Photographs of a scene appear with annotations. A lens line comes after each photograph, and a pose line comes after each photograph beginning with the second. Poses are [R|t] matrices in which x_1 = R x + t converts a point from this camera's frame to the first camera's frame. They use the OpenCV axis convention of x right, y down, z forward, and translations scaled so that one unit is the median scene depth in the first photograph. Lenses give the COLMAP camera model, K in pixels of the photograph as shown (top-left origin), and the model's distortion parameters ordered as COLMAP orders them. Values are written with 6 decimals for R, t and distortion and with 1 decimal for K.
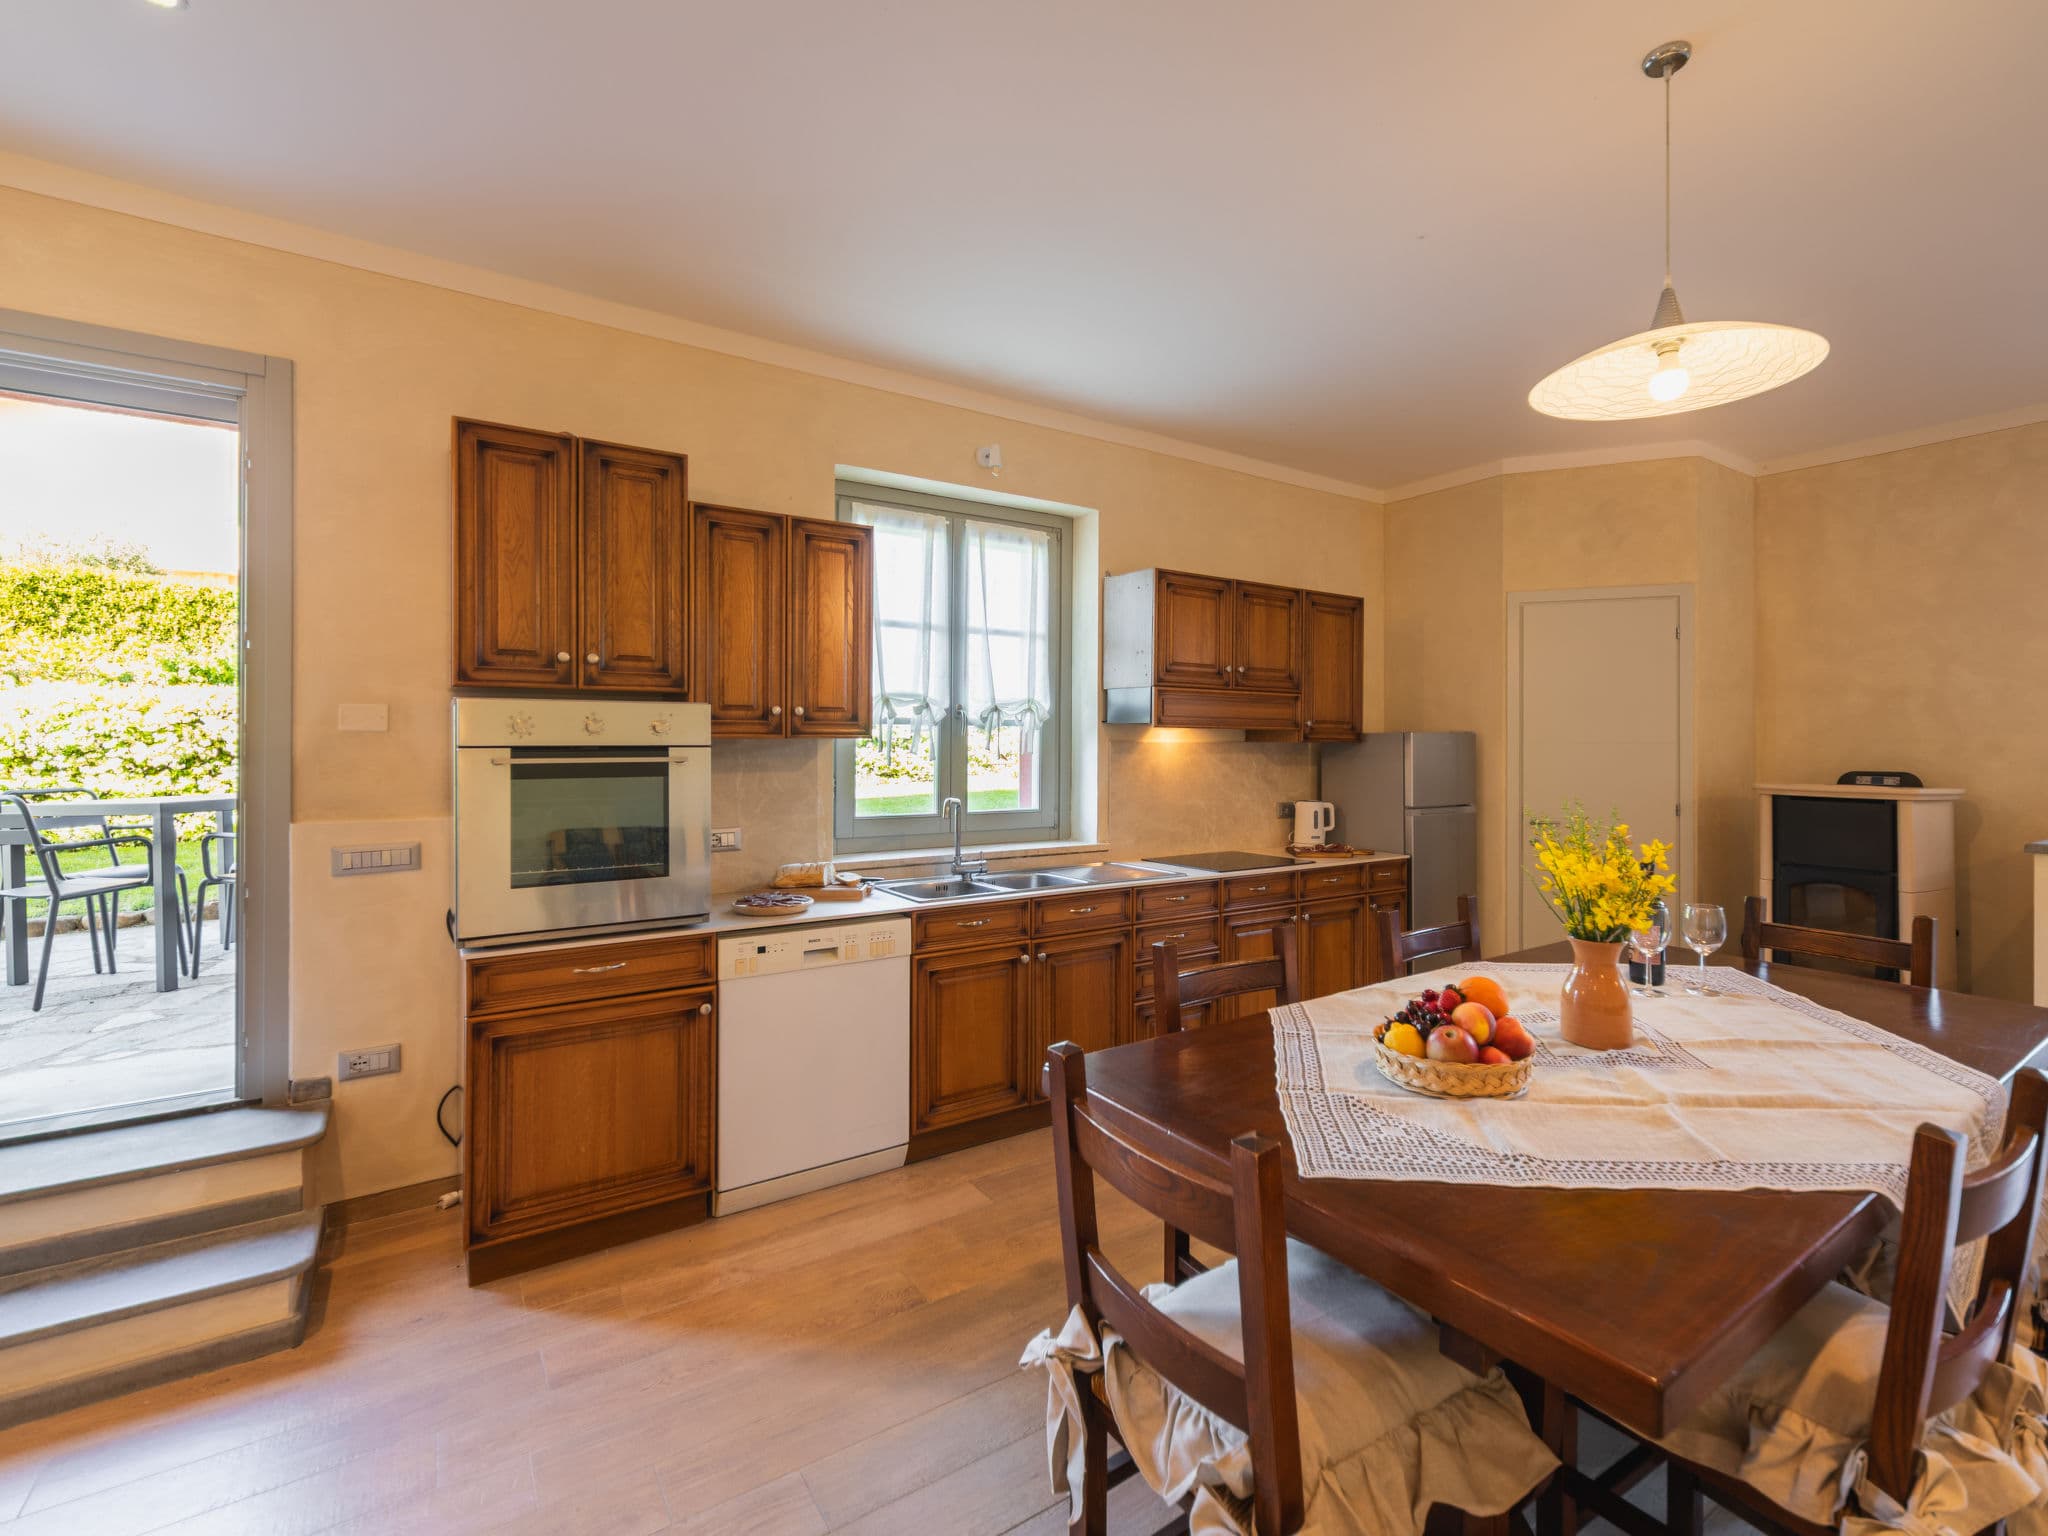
lens RADIAL K [[923.2, 0, 1035.3], [0, 923.2, 726.2], [0, 0, 1]] dist [0.001753, 0.000287]
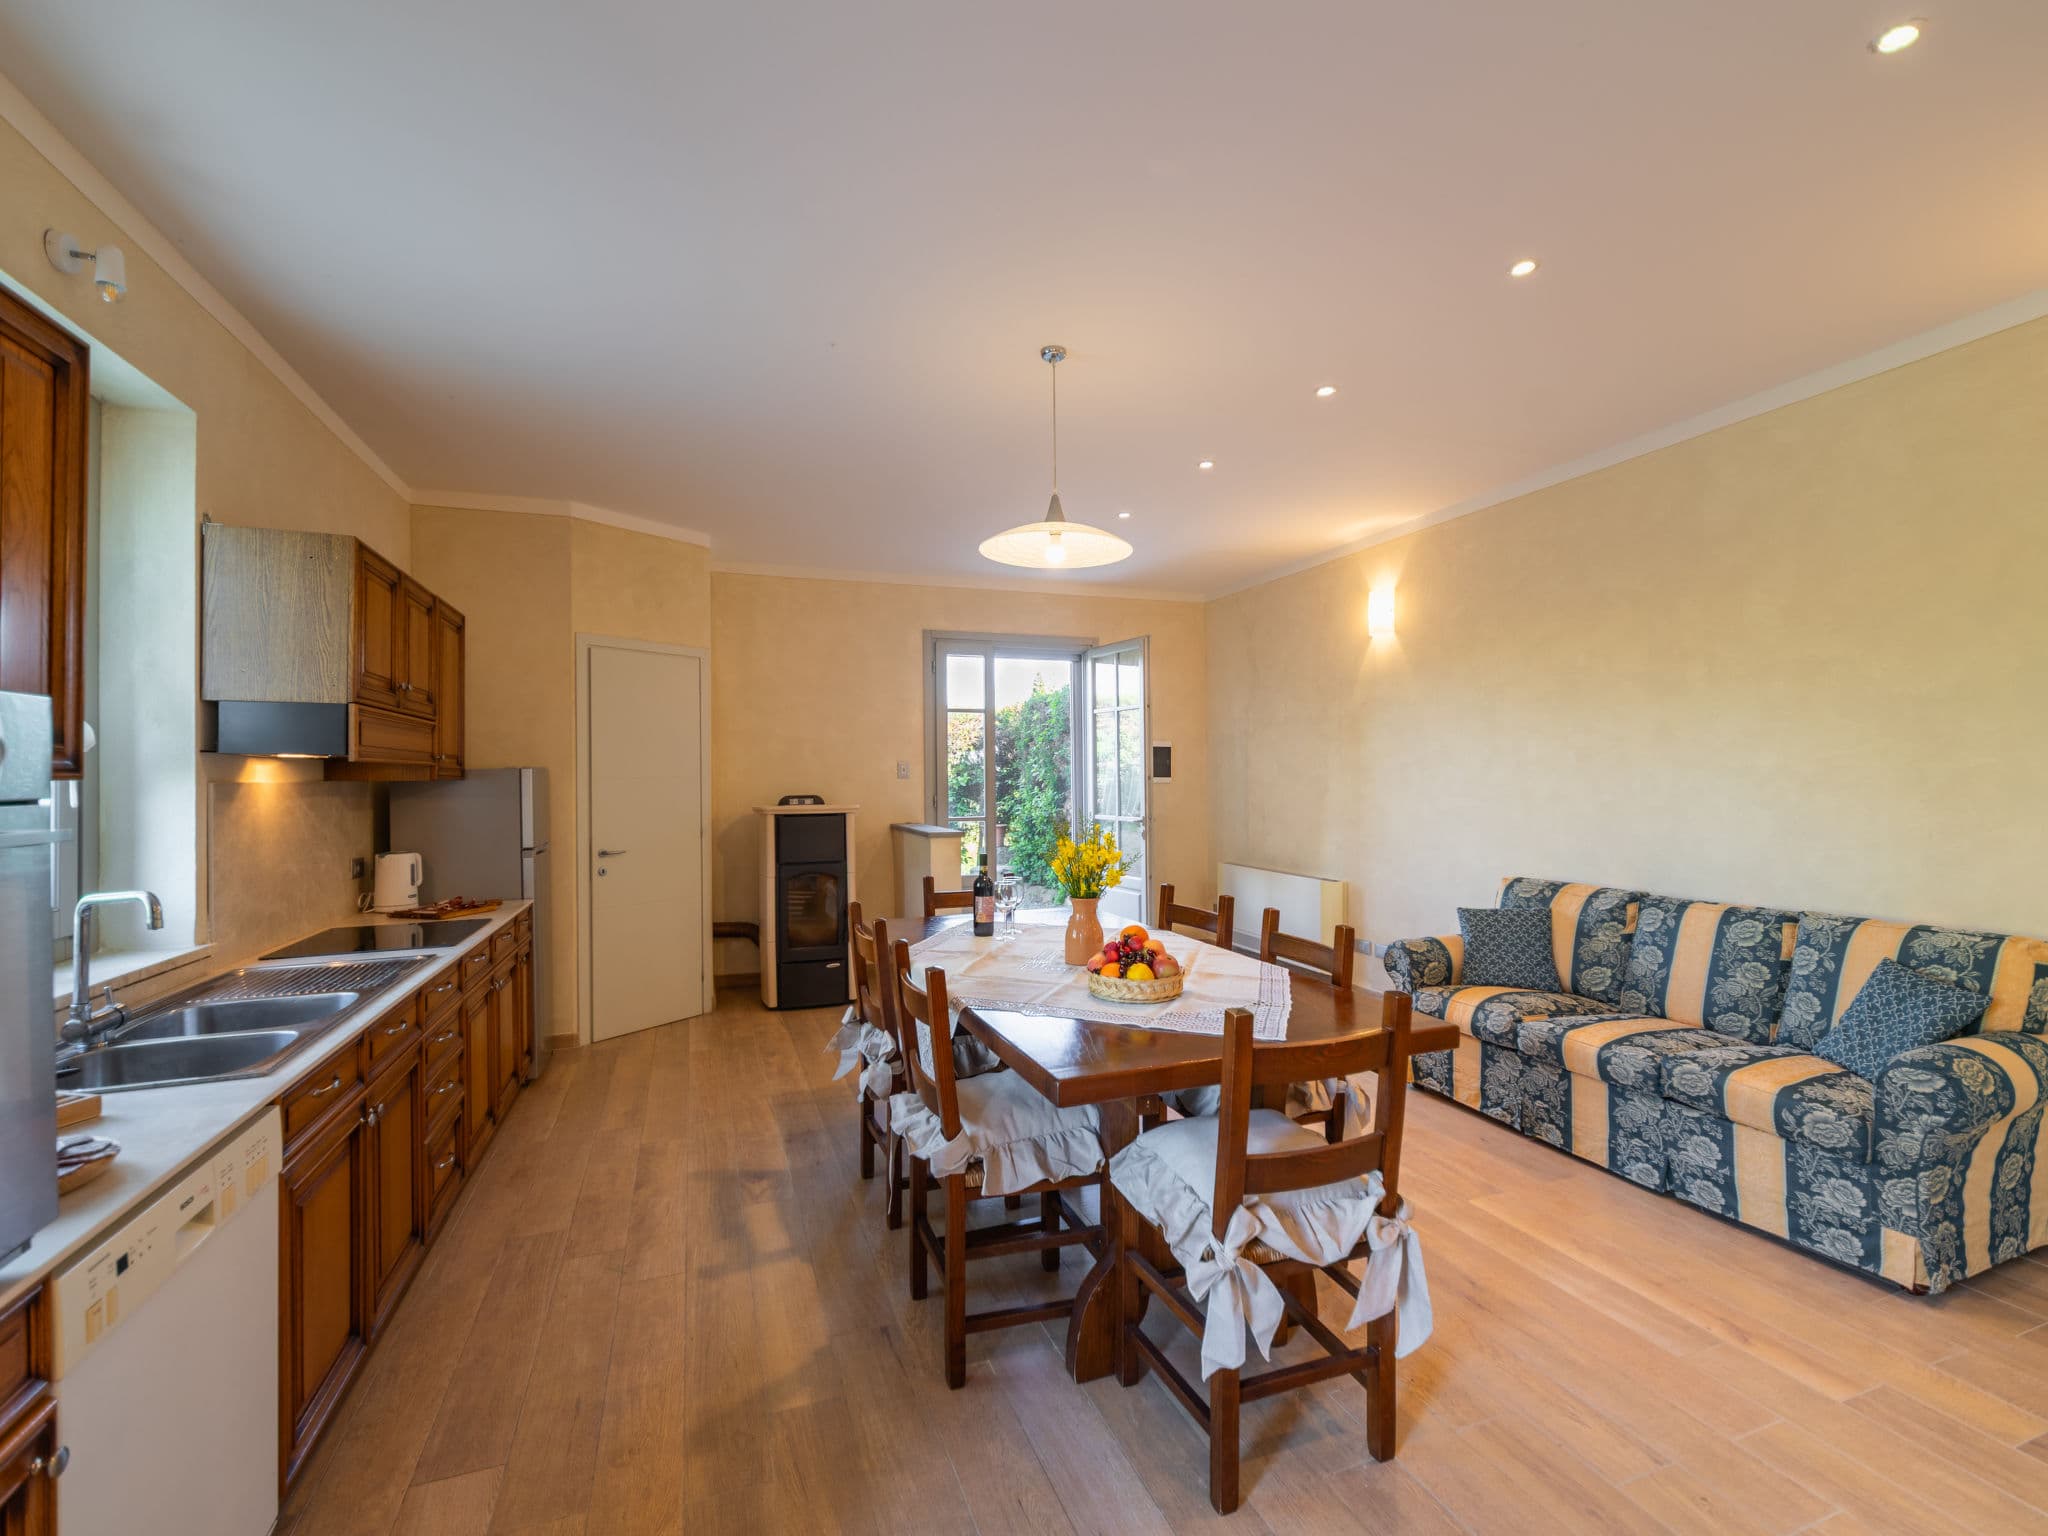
lens RADIAL K [[908.8, 0, 1024.0], [0, 908.8, 768.0], [0, 0, 1]] dist [0.001506, 0.000018]
pose [[0.230486, -0.000124, 0.973076, -0.442361], [-0.009183, 0.999955, 0.002303, -0.000651], [-0.973032, -0.009467, 0.230475, 0.341859]]
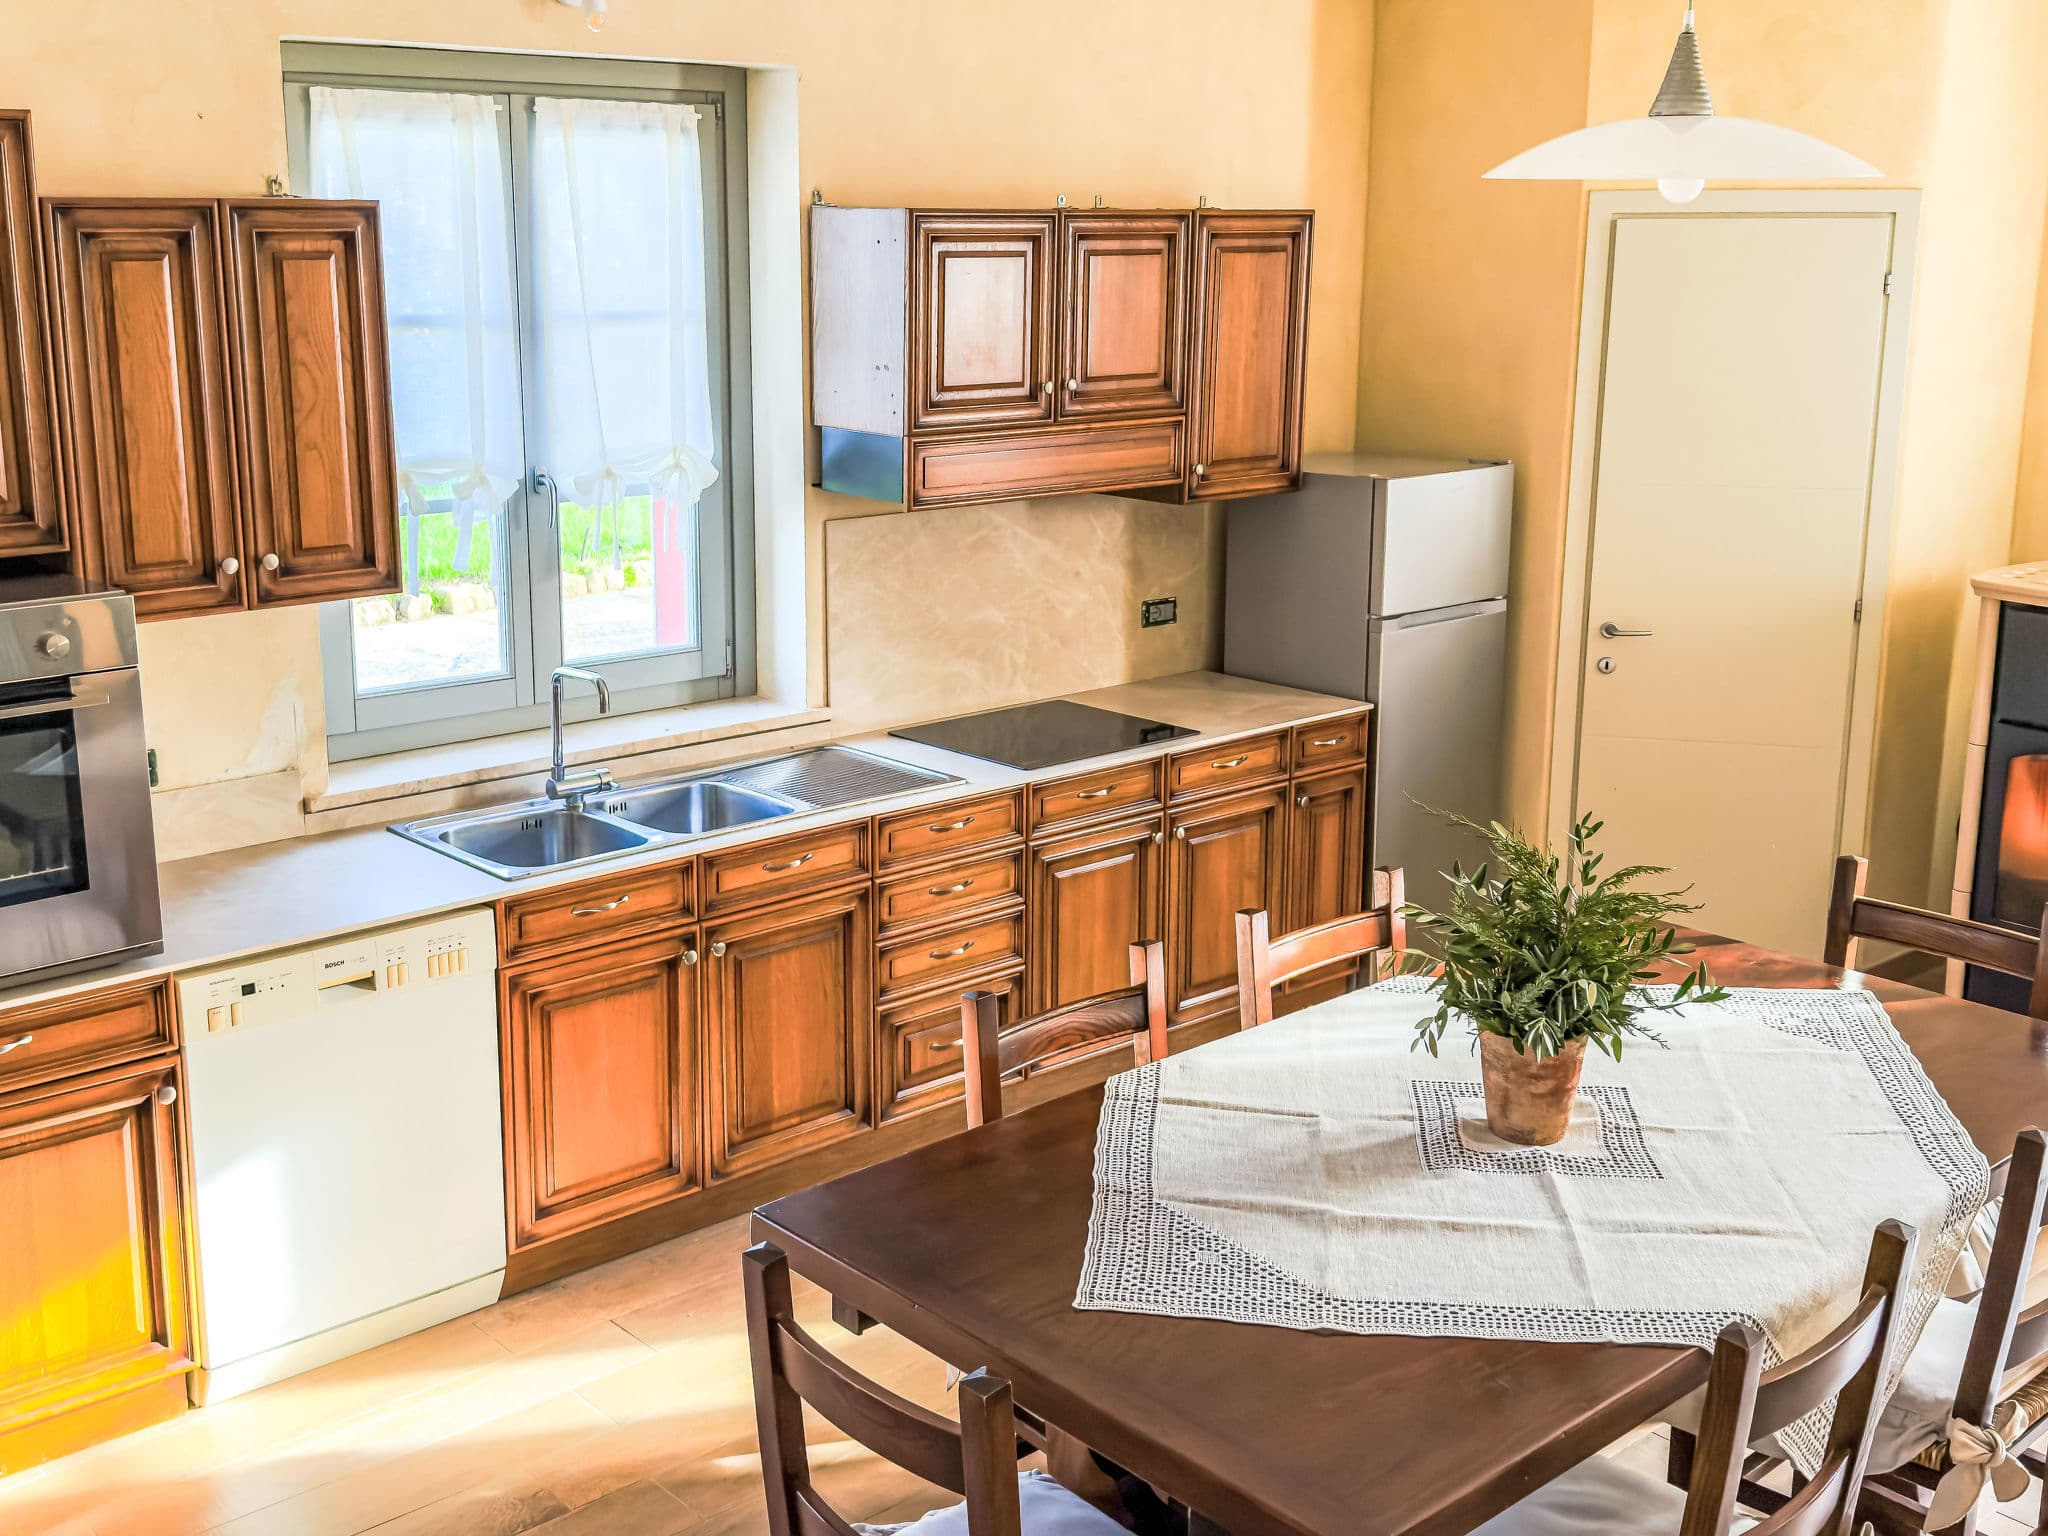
lens RADIAL K [[2157.2, 0, 862.1], [0, 2157.2, 692.6], [0, 0, 1]] dist [0.189578, -0.507330]
pose [[0.994806, -0.031278, 0.096861, -0.025091], [0.009098, 0.975131, 0.221444, -0.177388], [-0.101378, -0.219413, 0.970351, -0.252927]]
